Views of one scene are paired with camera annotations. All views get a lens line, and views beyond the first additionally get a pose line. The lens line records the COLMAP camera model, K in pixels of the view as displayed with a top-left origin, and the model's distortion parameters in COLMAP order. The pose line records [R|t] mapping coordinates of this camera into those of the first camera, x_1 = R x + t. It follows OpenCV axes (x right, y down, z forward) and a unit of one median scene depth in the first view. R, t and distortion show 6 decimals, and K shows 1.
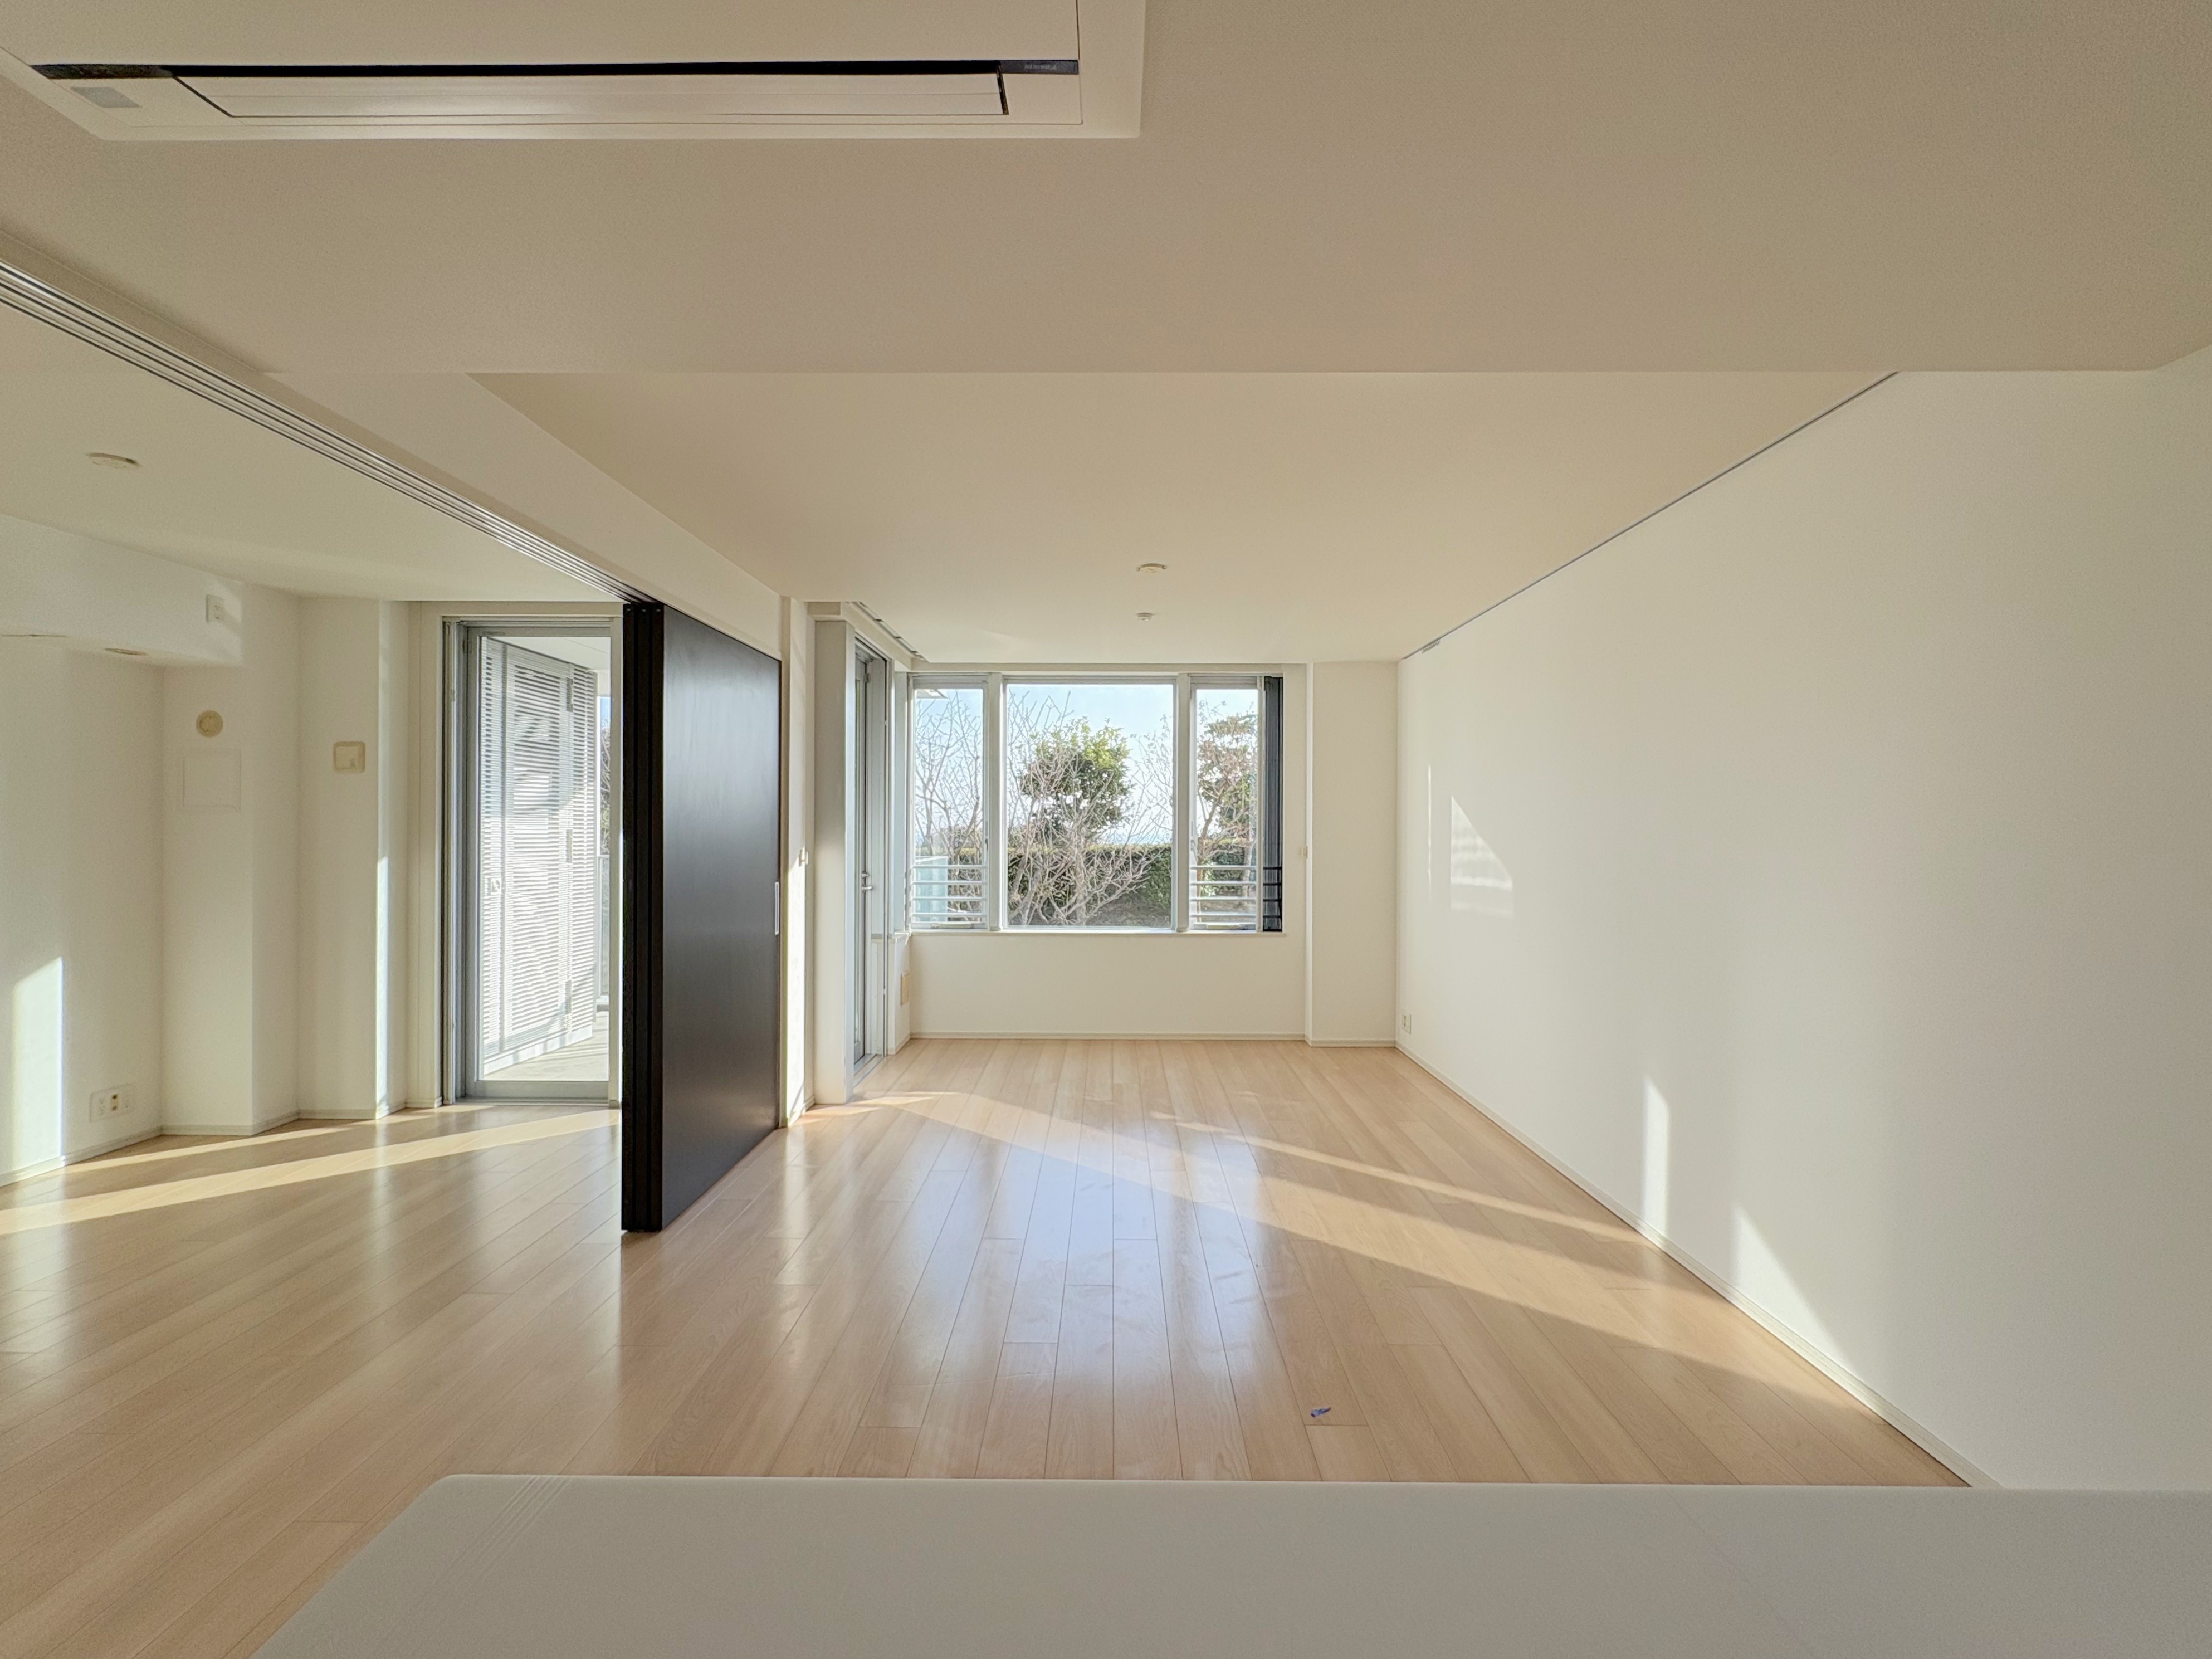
lens RADIAL K [[893.5, 0, 1096.0], [0, 893.5, 833.1], [0, 0, 1]] dist [-0.001438, 0.000030]
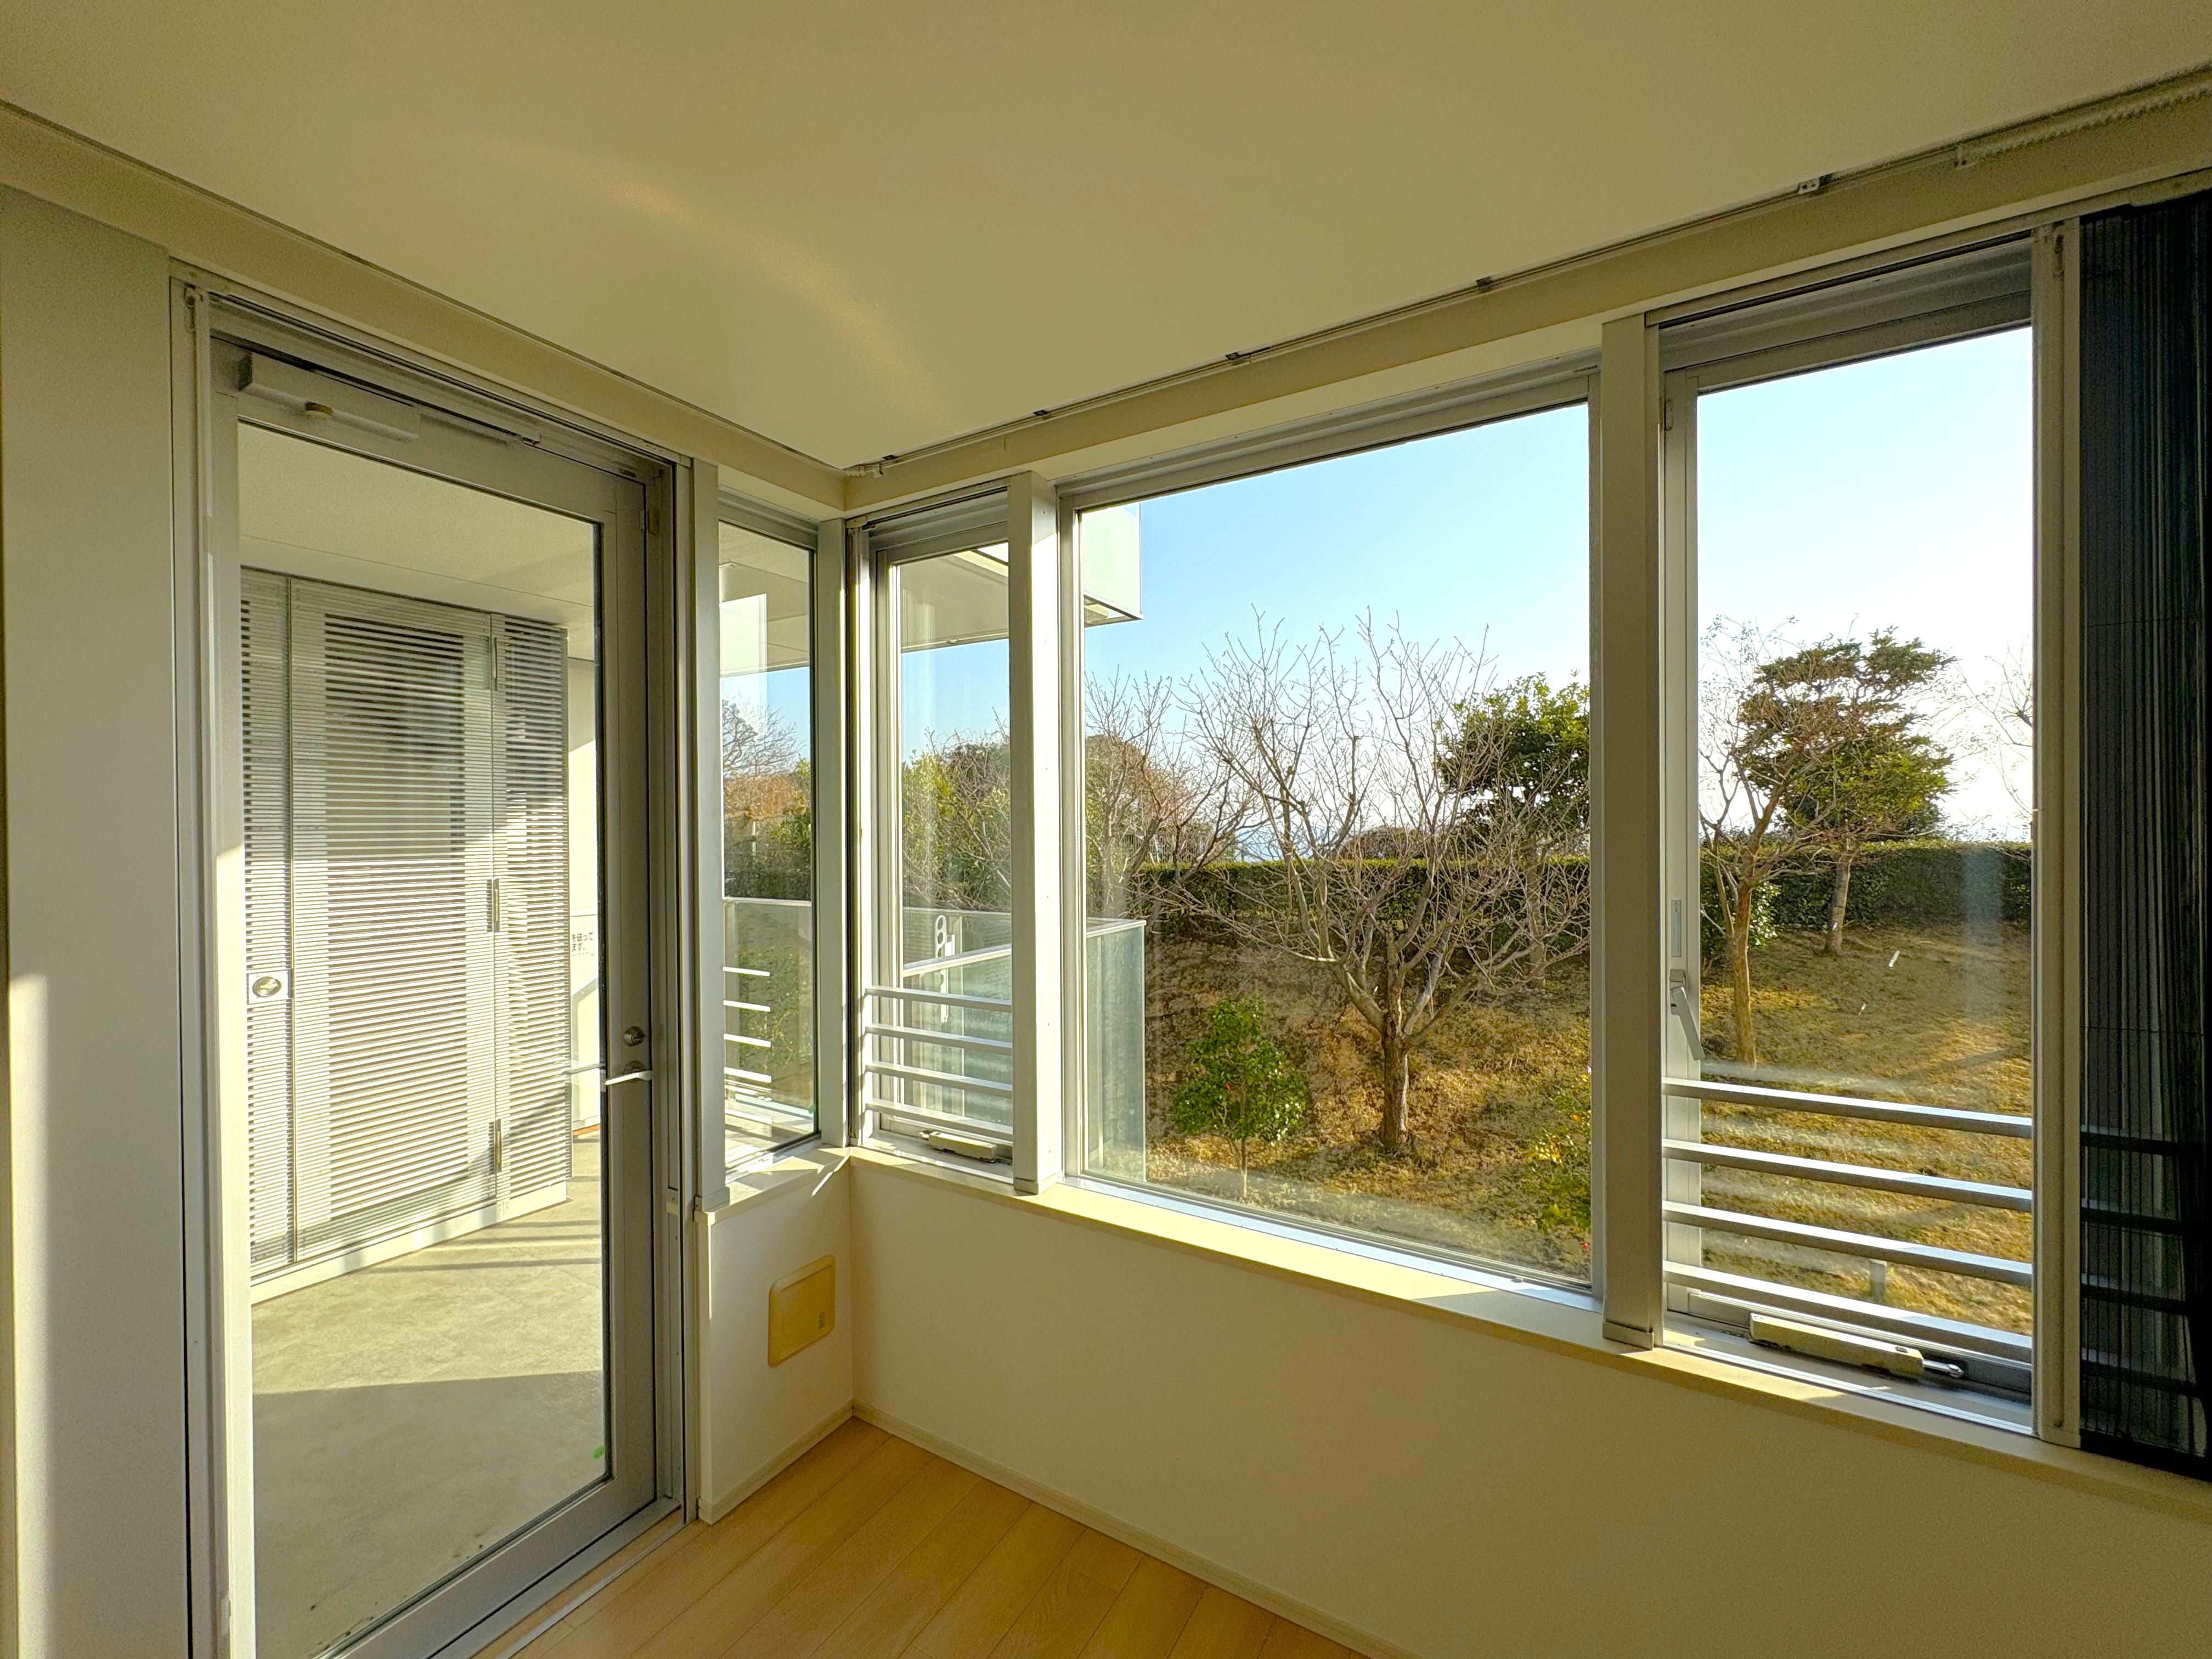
lens RADIAL K [[876.5, 0, 1104.2], [0, 876.5, 827.5], [0, 0, 1]] dist [0.001346, -0.000266]
pose [[0.867431, -0.009101, -0.497475, 0.092510], [0.009808, 0.999951, -0.001192, -0.036536], [0.497461, -0.003846, 0.867478, 0.710932]]
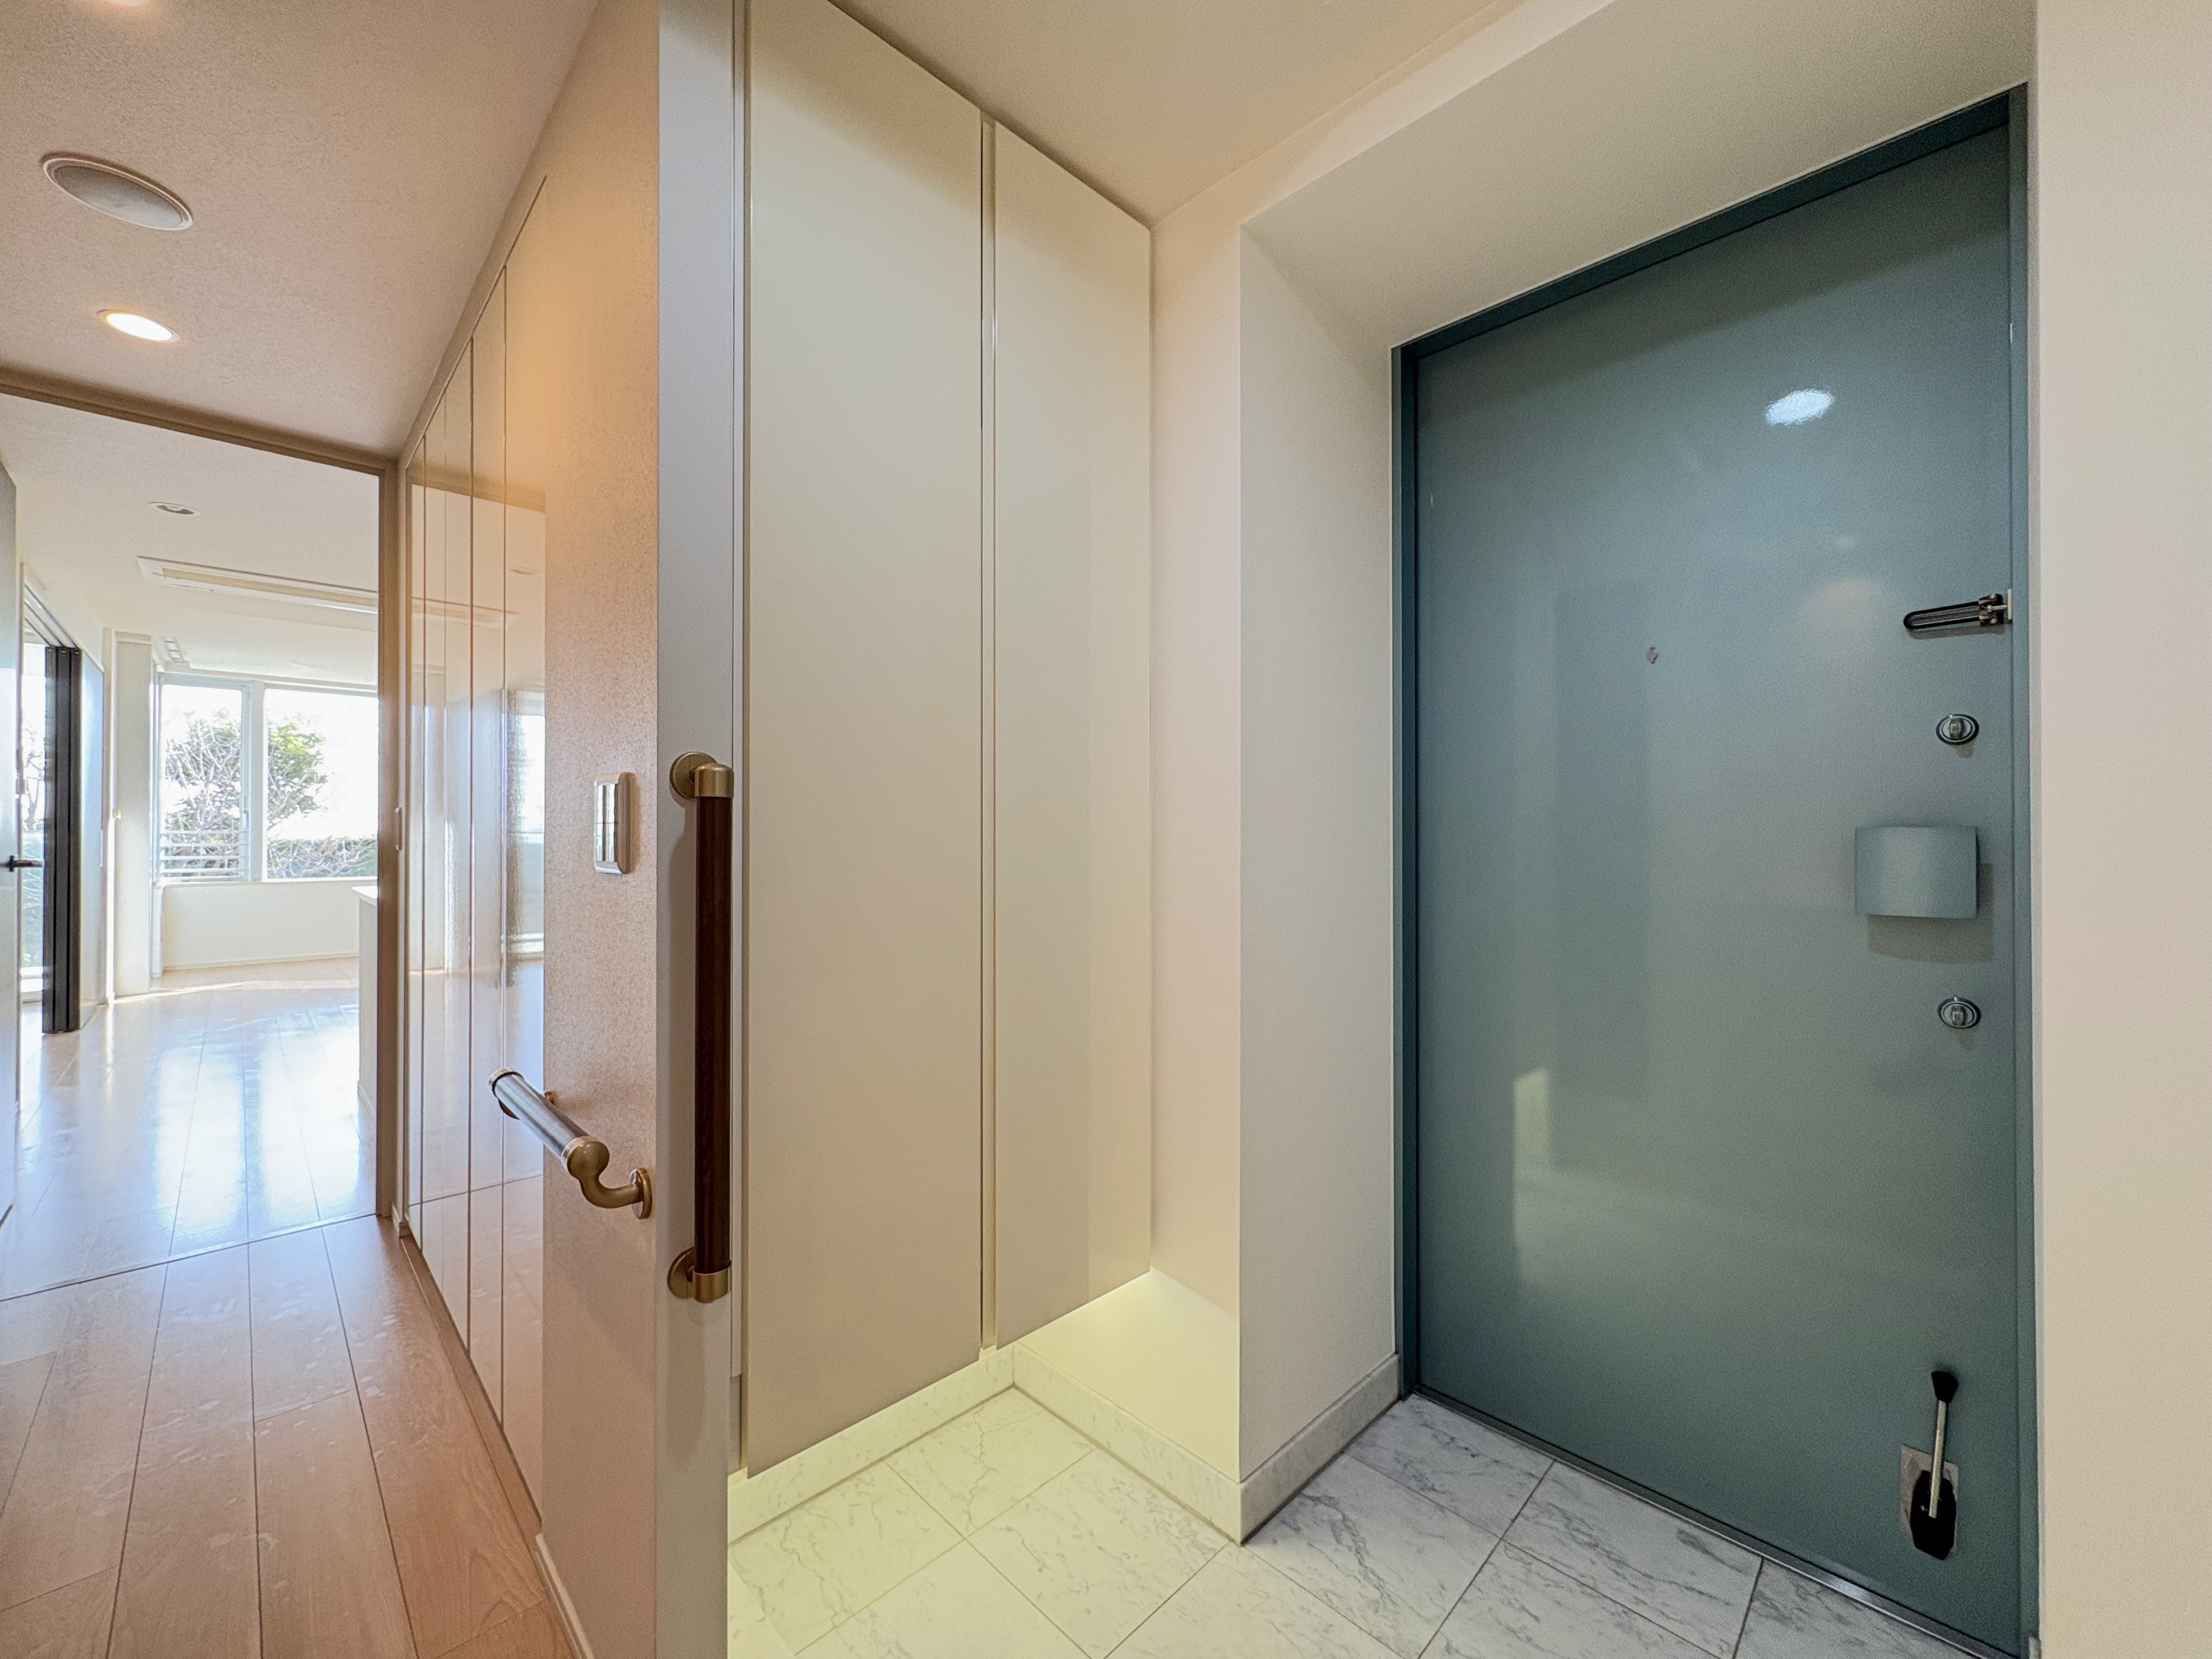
lens RADIAL K [[876.5, 0, 1104.2], [0, 876.5, 827.5], [0, 0, 1]] dist [0.001346, -0.000266]
pose [[0.697834, 0.004987, 0.716242, -0.164255], [0.002726, 0.999950, -0.009618, 0.047229], [-0.716255, 0.008664, 0.697785, -0.755109]]
